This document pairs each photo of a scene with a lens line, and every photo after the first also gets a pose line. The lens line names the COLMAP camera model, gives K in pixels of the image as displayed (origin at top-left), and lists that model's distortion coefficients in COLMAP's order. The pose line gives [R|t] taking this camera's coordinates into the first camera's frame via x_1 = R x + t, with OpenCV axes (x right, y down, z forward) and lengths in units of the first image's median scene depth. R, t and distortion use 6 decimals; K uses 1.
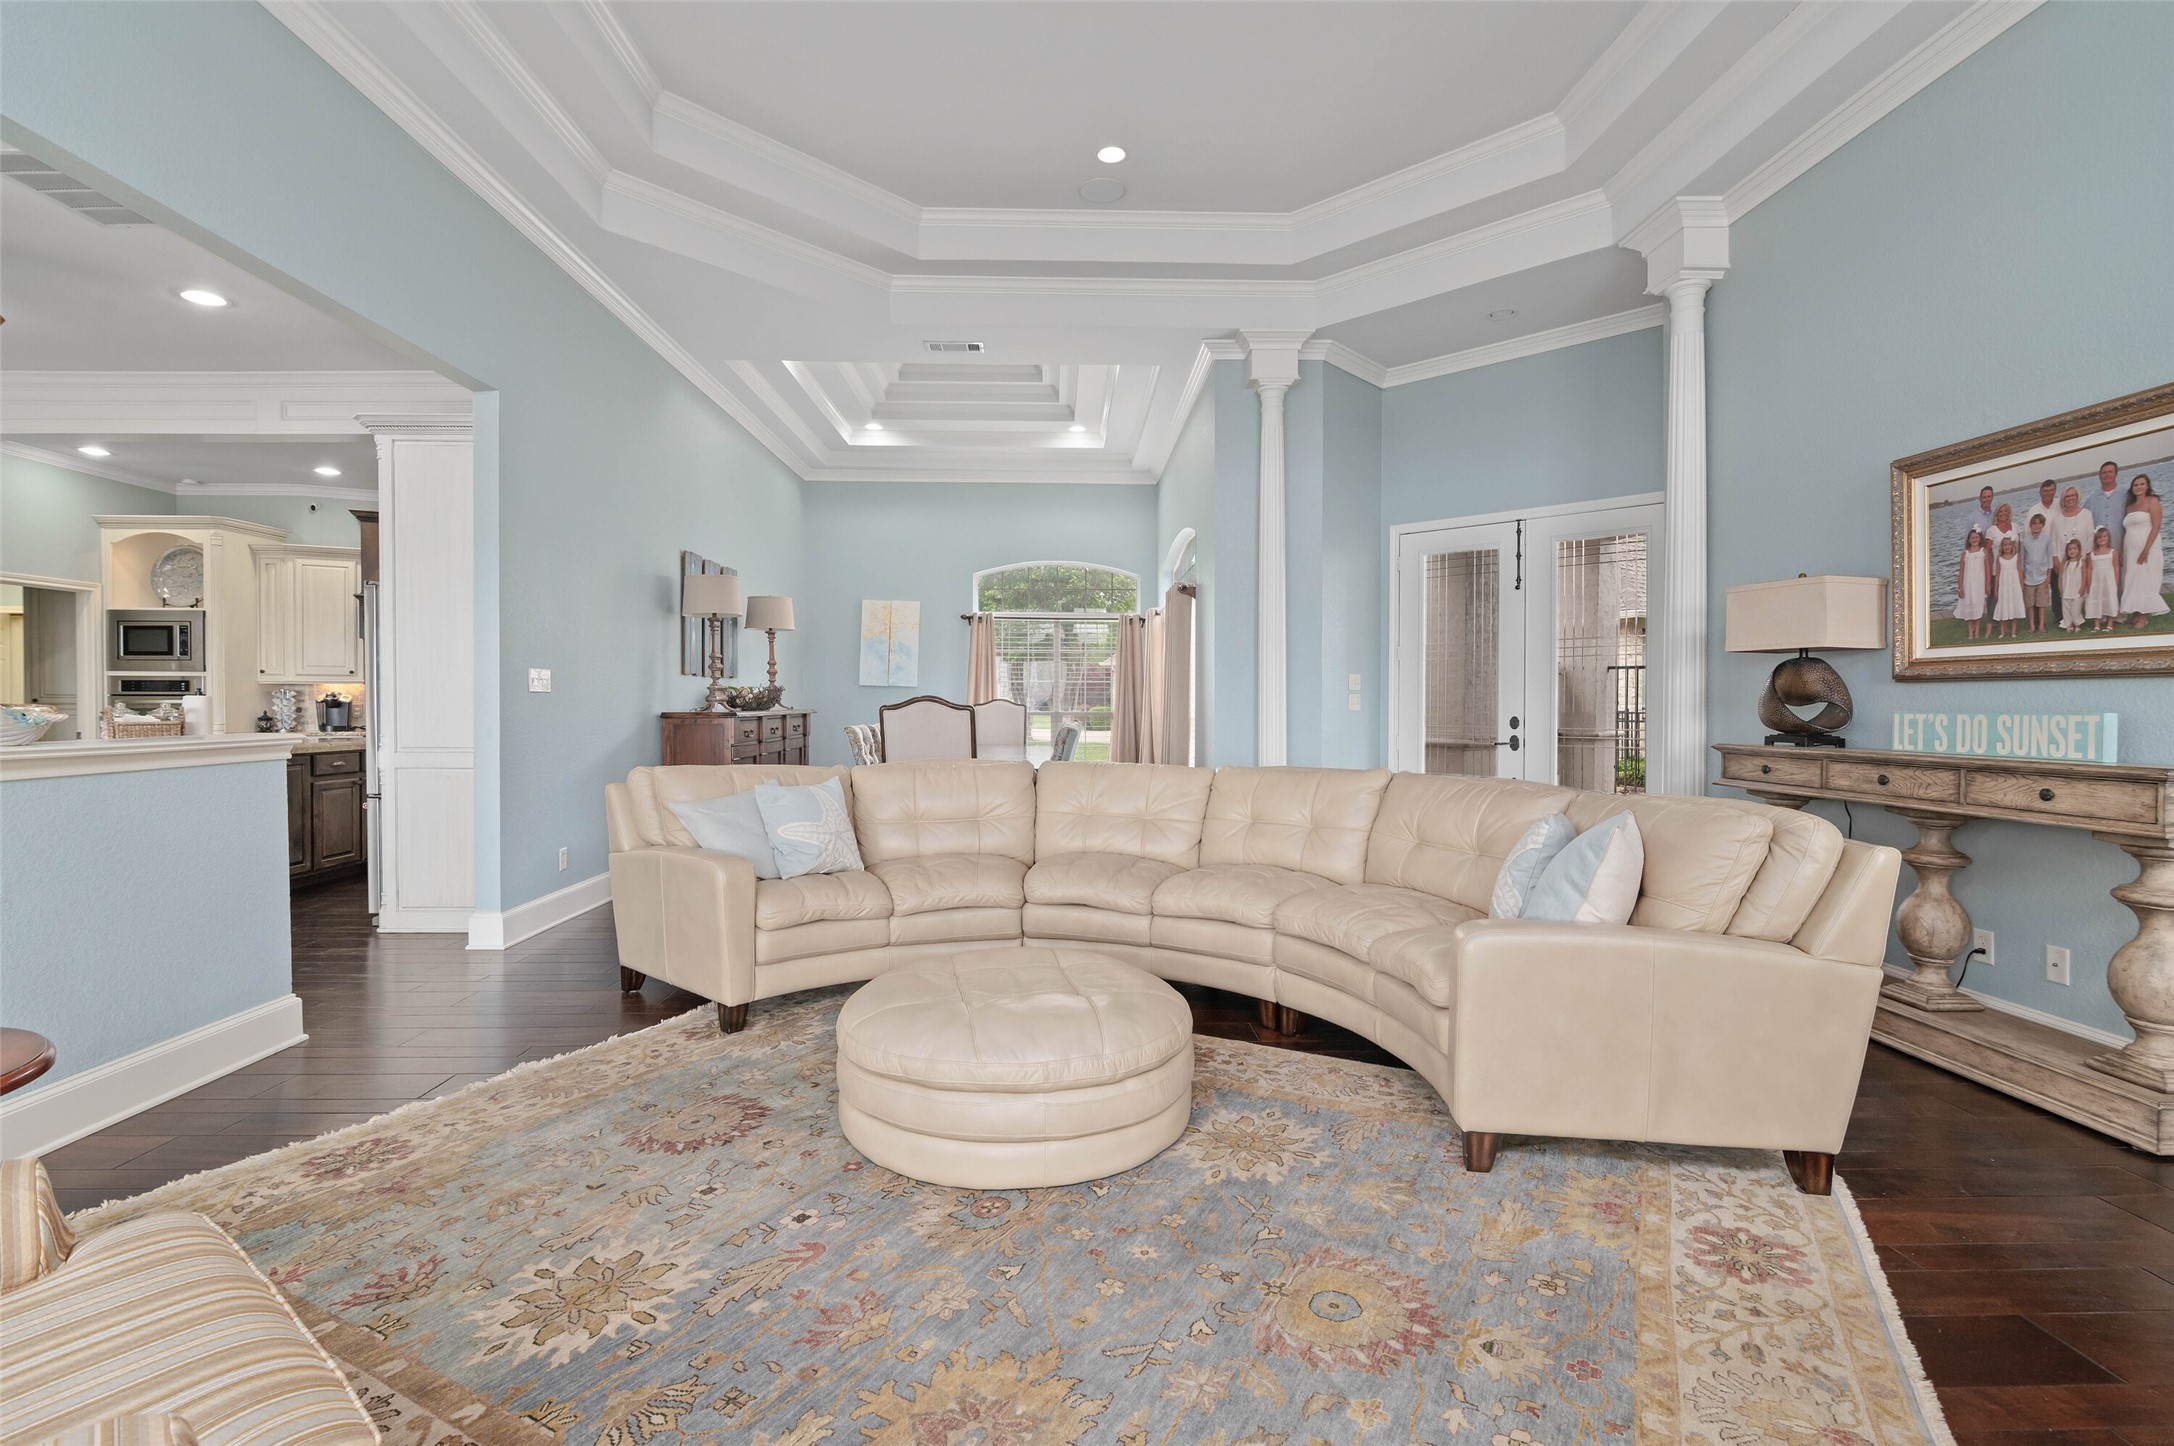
lens RADIAL K [[1004.6, 0, 1092.2], [0, 1004.6, 721.8], [0, 0, 1]] dist [-0.004014, -0.000021]
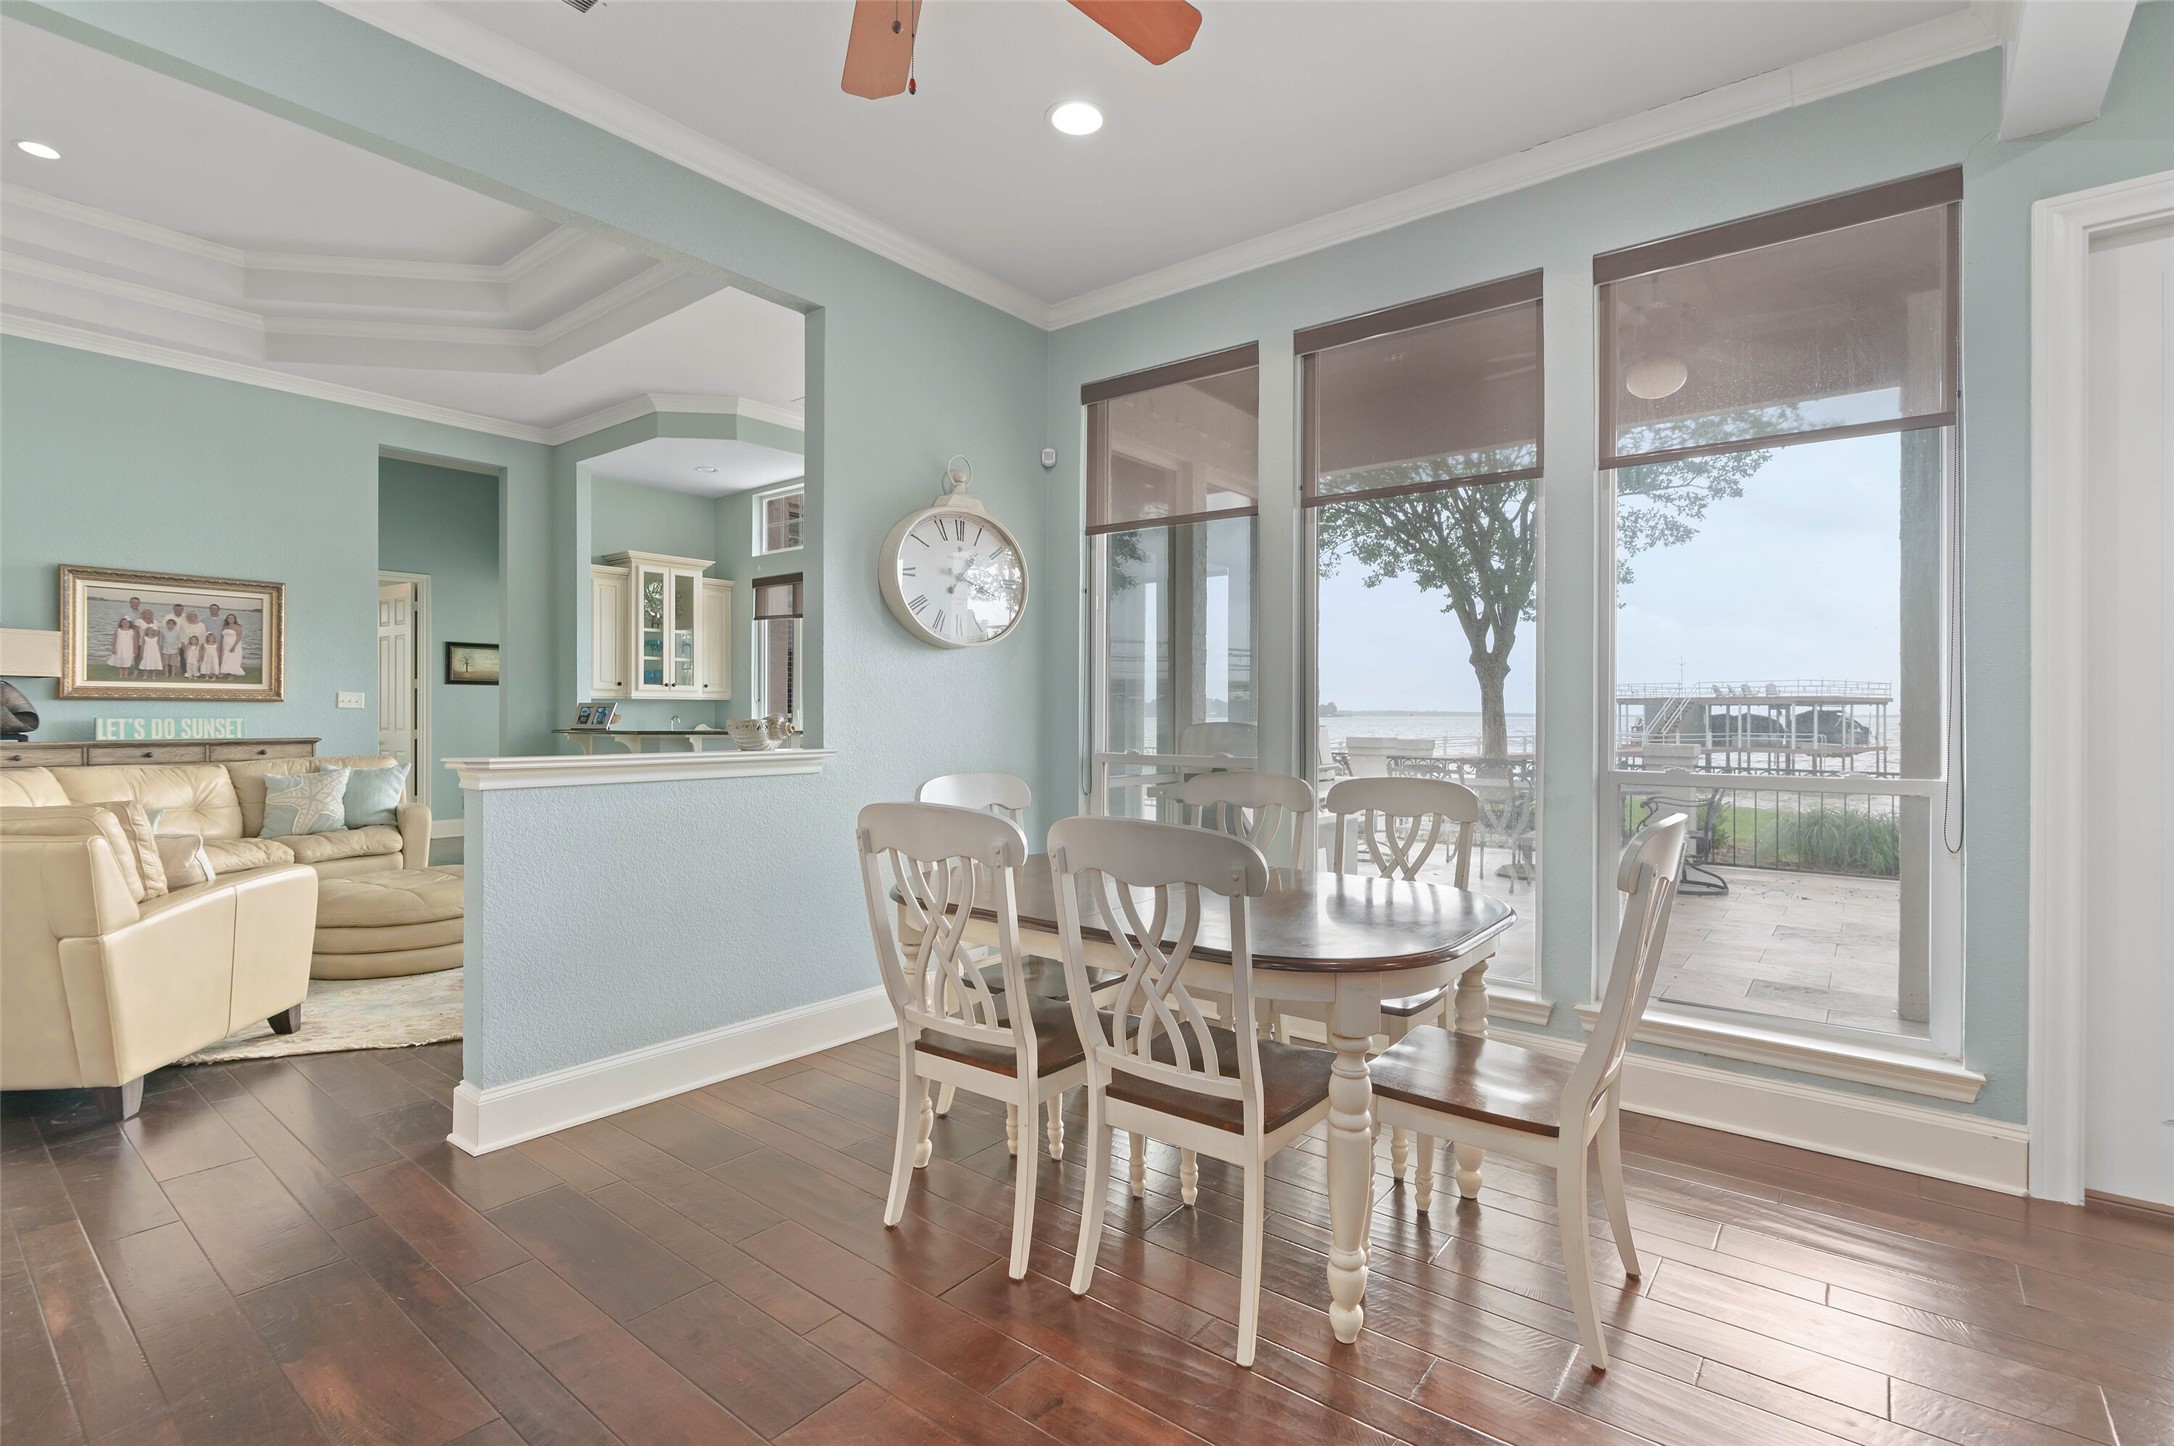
lens RADIAL K [[1004.6, 0, 1092.2], [0, 1004.6, 721.8], [0, 0, 1]] dist [-0.004014, -0.000021]
pose [[-0.762000, -0.007909, 0.647529, -1.737603], [0.008765, 0.999708, 0.022525, -0.028741], [-0.647517, 0.022840, -0.761708, 1.306608]]
